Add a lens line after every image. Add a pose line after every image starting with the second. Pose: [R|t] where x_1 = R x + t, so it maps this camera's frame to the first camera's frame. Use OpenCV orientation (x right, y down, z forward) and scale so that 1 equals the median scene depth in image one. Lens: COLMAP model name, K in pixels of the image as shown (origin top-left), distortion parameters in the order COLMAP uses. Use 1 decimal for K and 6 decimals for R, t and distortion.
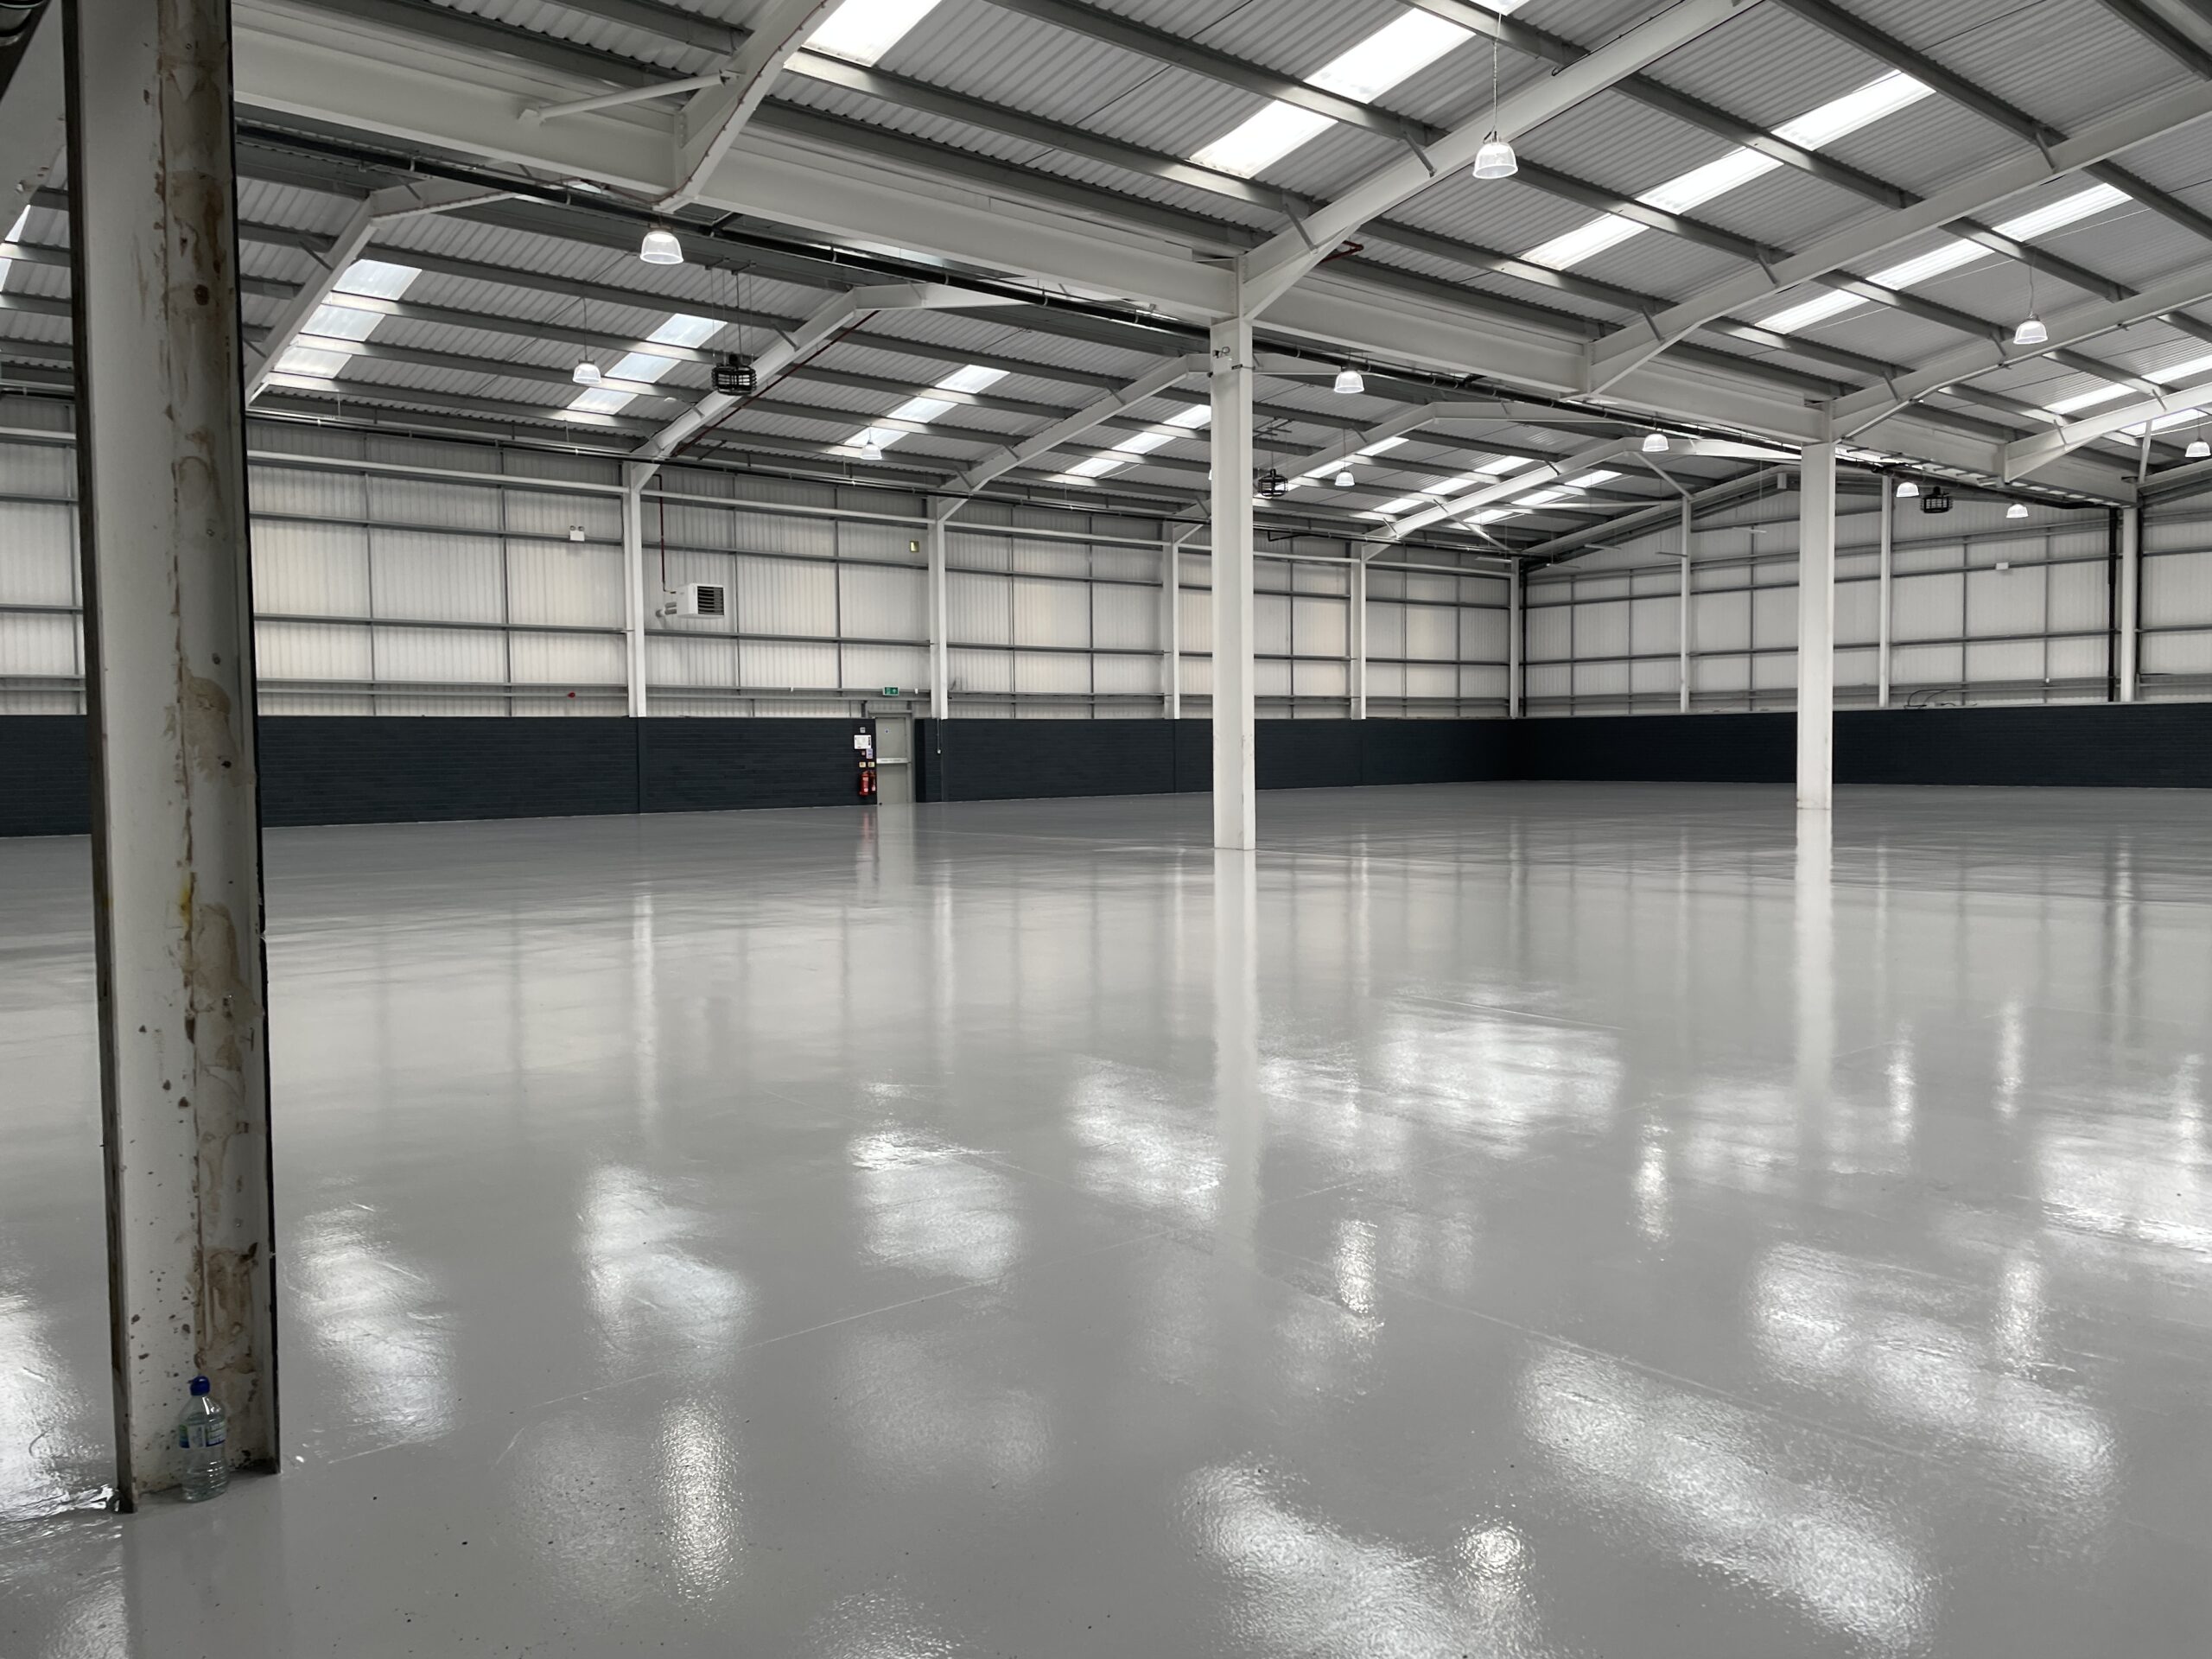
lens RADIAL K [[1671.6, 0, 1118.9], [0, 1671.6, 820.9], [0, 0, 1]] dist [0.089069, -0.117003]
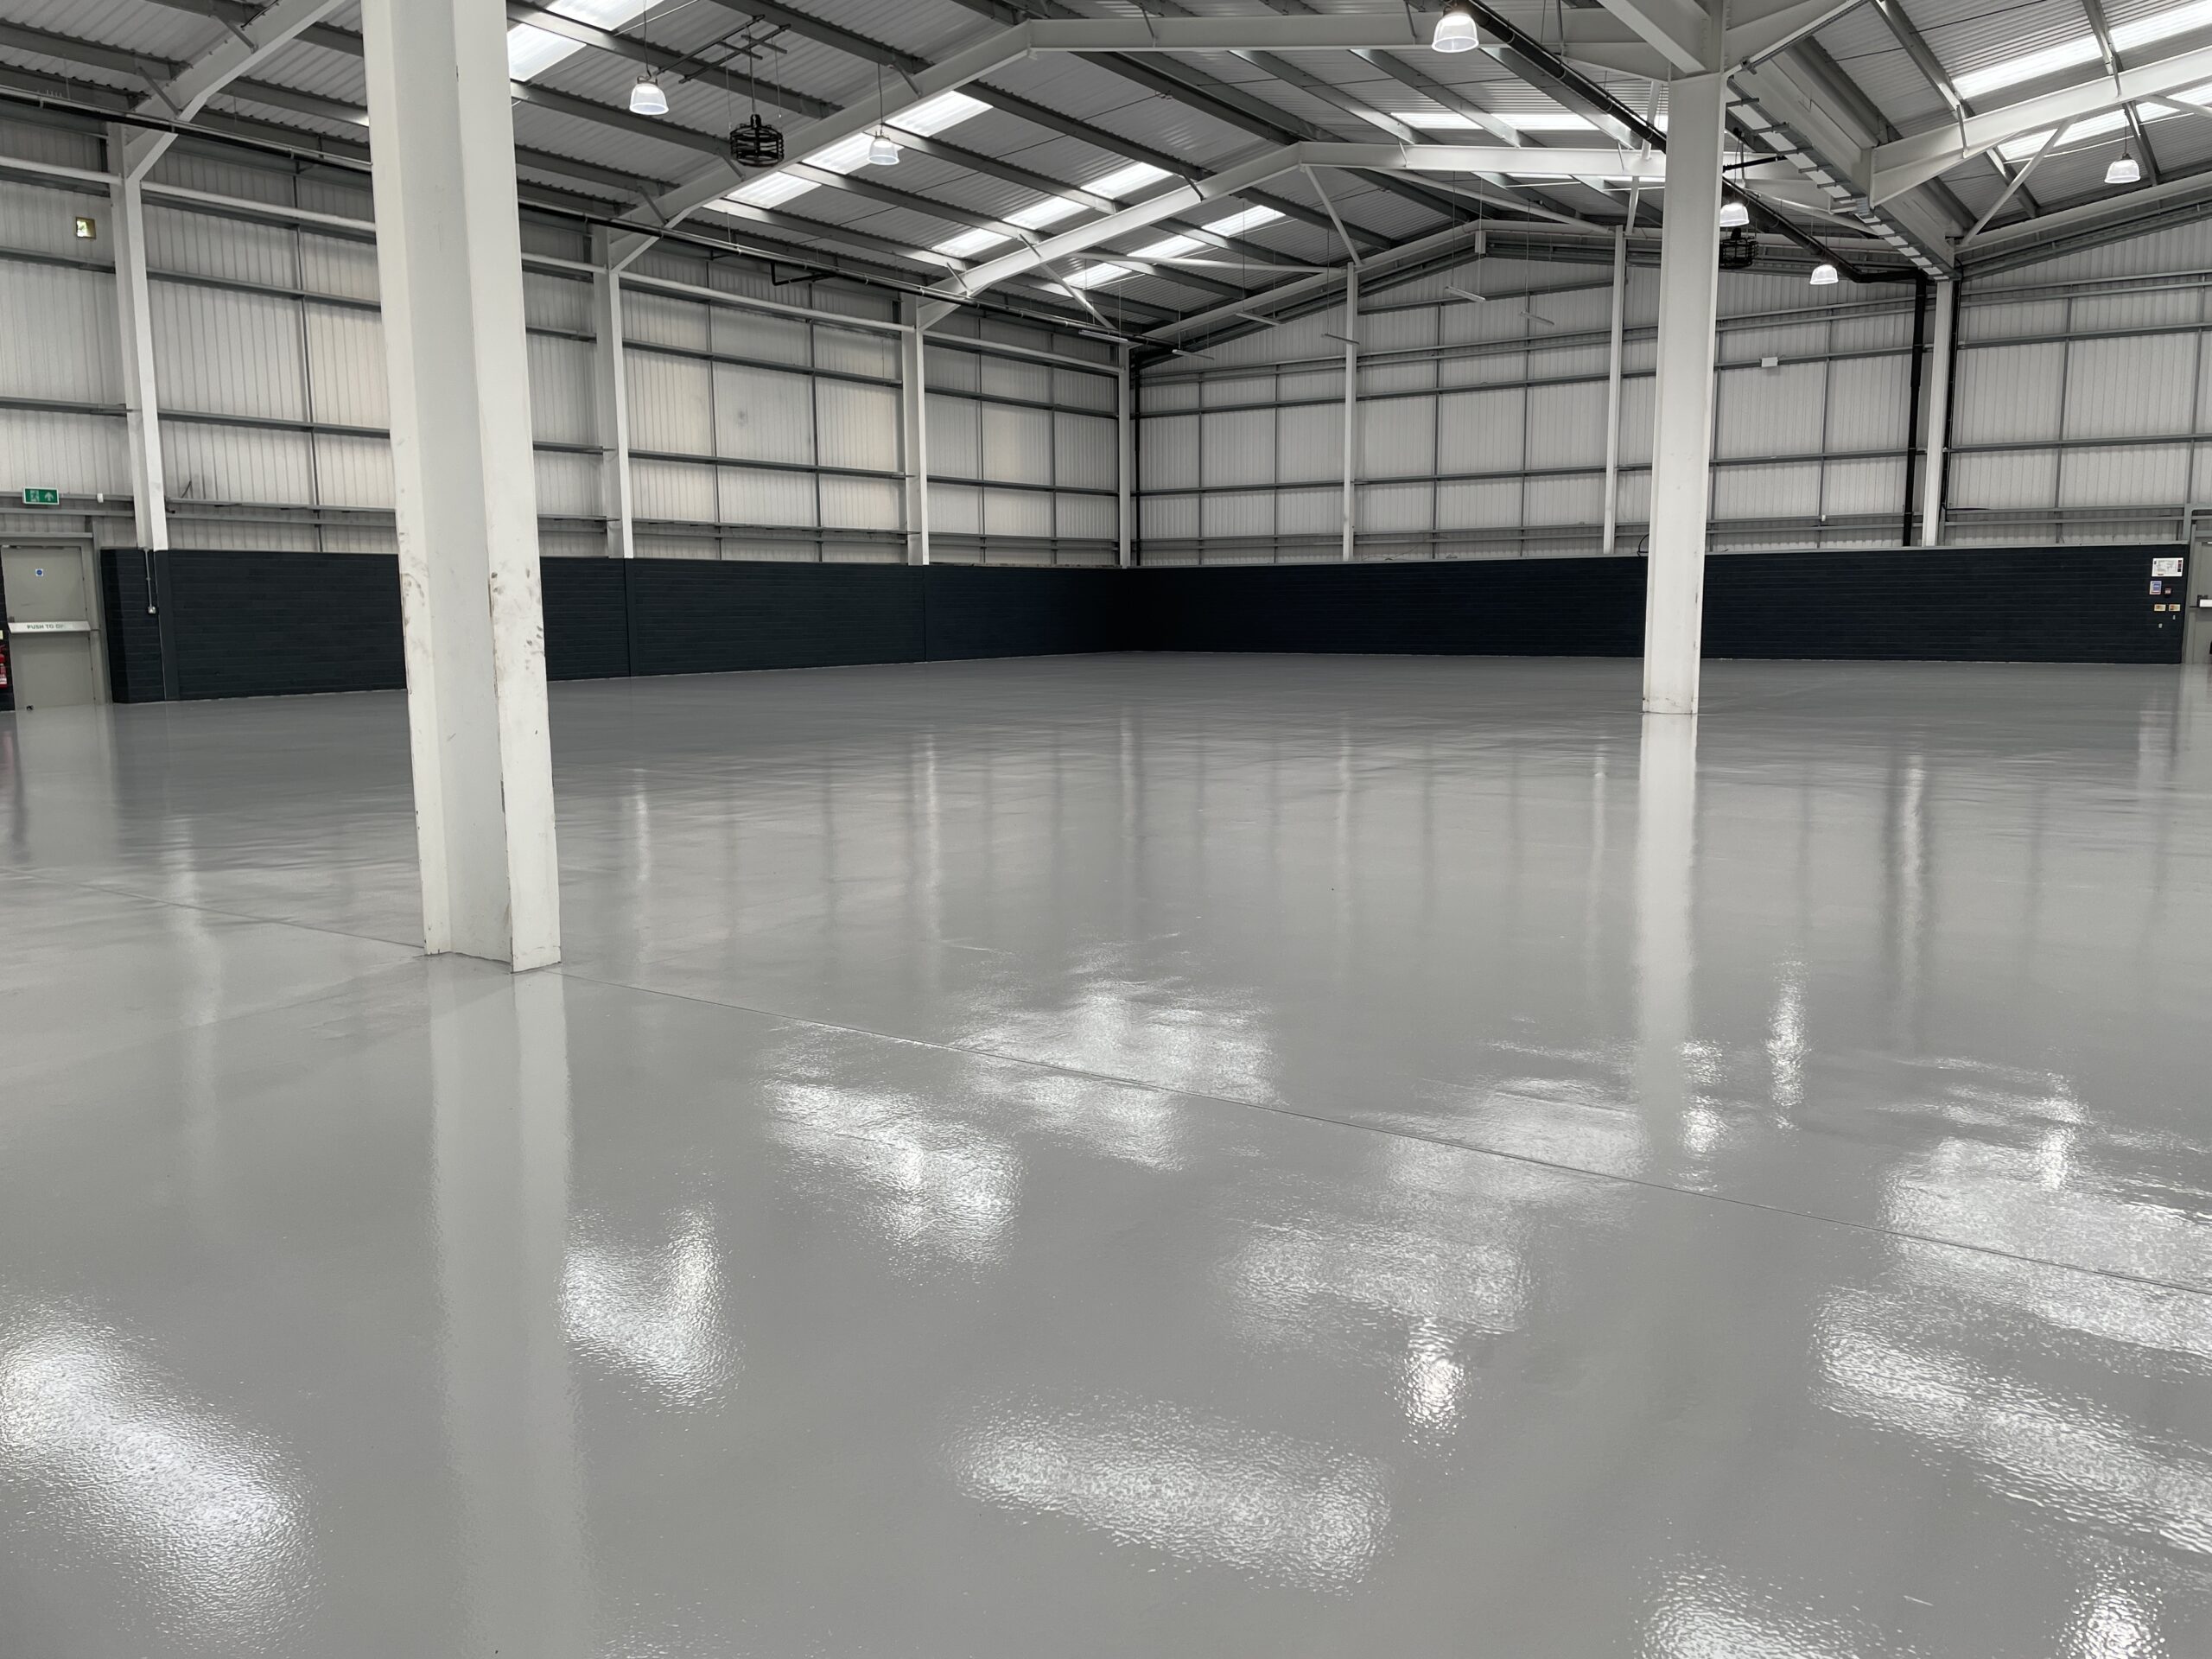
lens RADIAL K [[1671.6, 0, 1118.9], [0, 1671.6, 820.9], [0, 0, 1]] dist [0.089069, -0.117003]
pose [[0.967191, -0.030079, 0.252265, 0.056110], [0.008516, 0.996247, 0.086139, -0.017783], [-0.253909, -0.081164, 0.963817, 0.376042]]
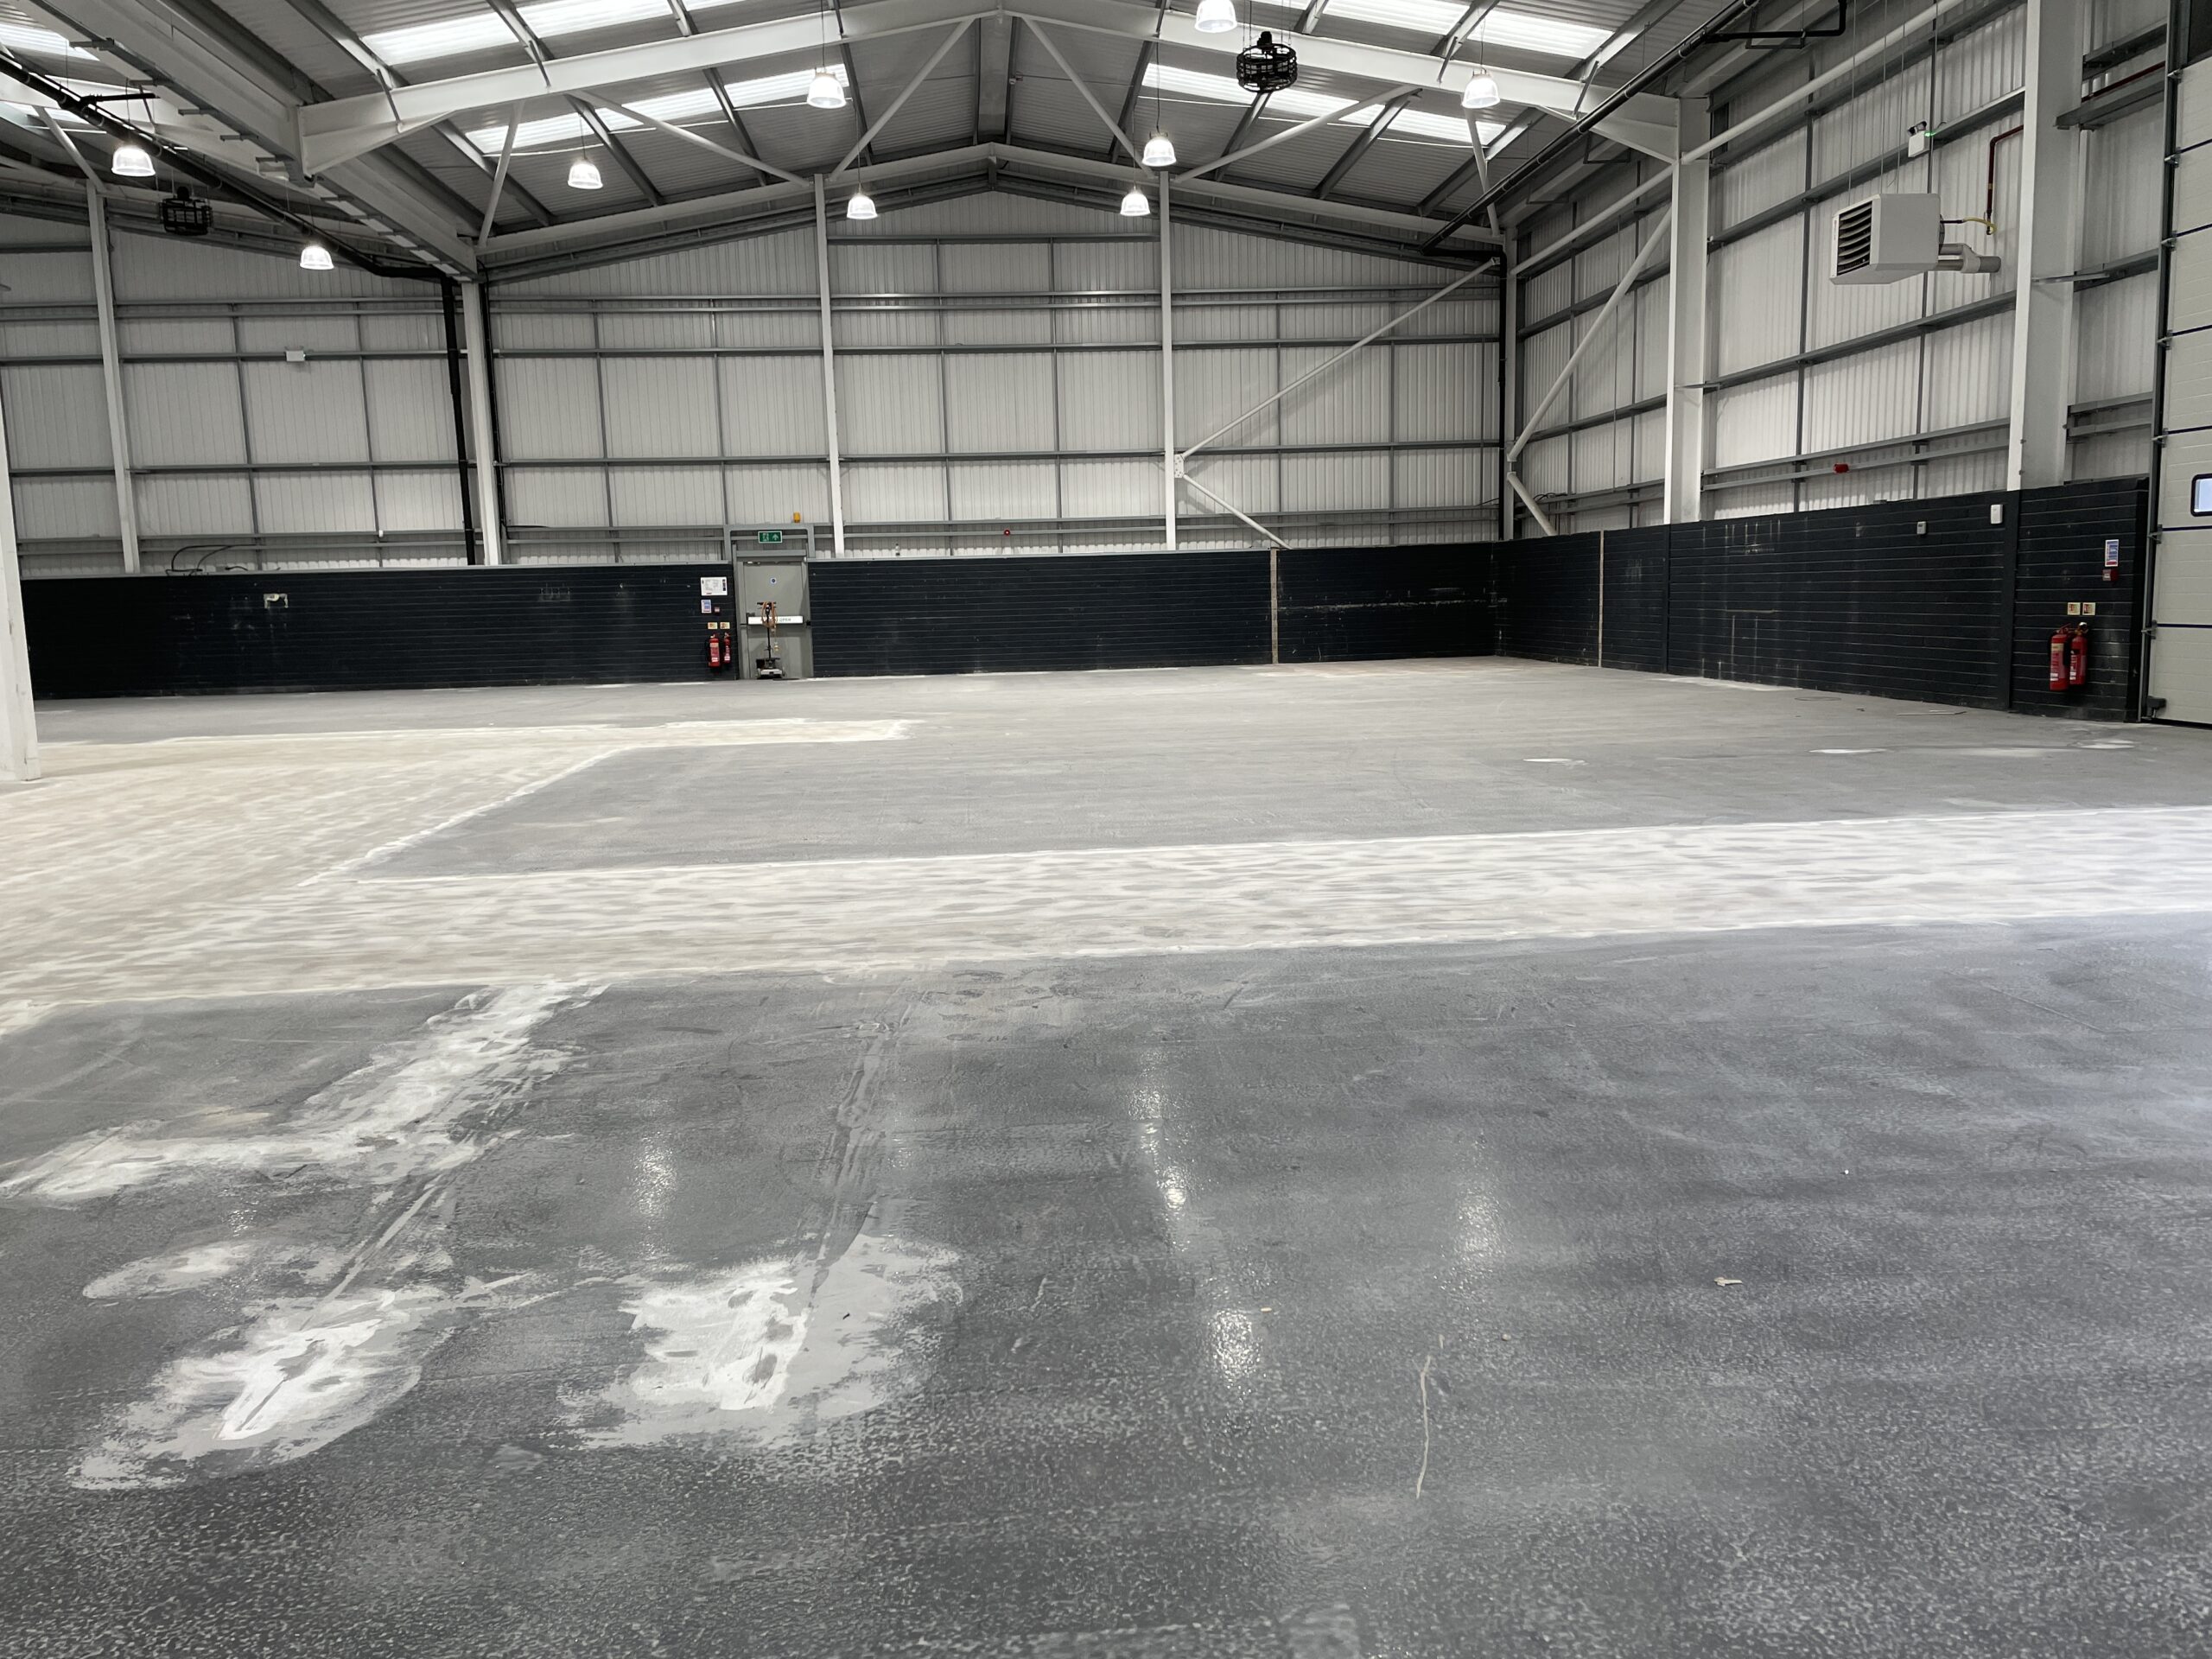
lens RADIAL K [[1671.6, 0, 1118.9], [0, 1671.6, 820.9], [0, 0, 1]] dist [0.089069, -0.117003]
pose [[0.584694, -0.112492, 0.803417, 0.174918], [0.058722, 0.993610, 0.096387, -0.017786], [-0.809126, -0.009178, 0.587564, 0.392060]]
